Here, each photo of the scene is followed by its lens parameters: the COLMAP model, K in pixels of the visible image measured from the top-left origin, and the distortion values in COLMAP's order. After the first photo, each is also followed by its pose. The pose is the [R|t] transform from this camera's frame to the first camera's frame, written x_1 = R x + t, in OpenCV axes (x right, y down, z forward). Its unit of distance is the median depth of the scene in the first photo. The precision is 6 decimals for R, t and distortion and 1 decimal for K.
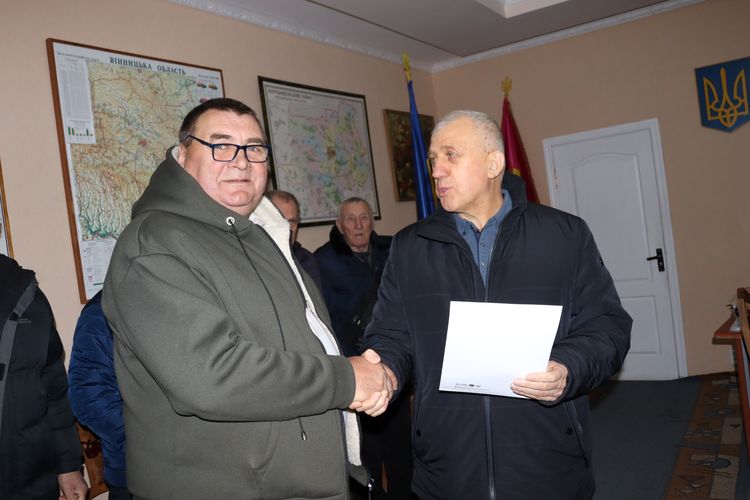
lens RADIAL K [[666.9, 0, 378.6], [0, 666.9, 244.8], [0, 0, 1]] dist [-0.112178, 0.060065]
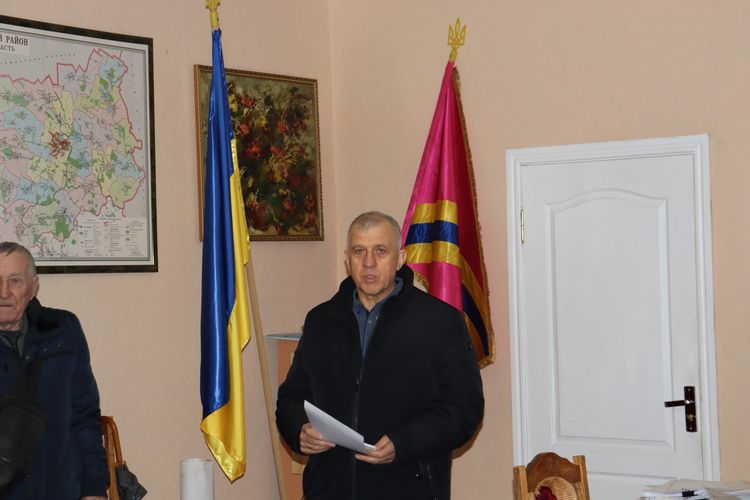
lens RADIAL K [[1756.6, 0, 372.6], [0, 1756.6, 246.7], [0, 0, 1]] dist [0.399448, 0.000000]
pose [[0.992890, 0.107859, -0.050351, 0.276811], [-0.109518, 0.993488, -0.031430, -0.036620], [0.046633, 0.036720, 0.998237, -0.470901]]
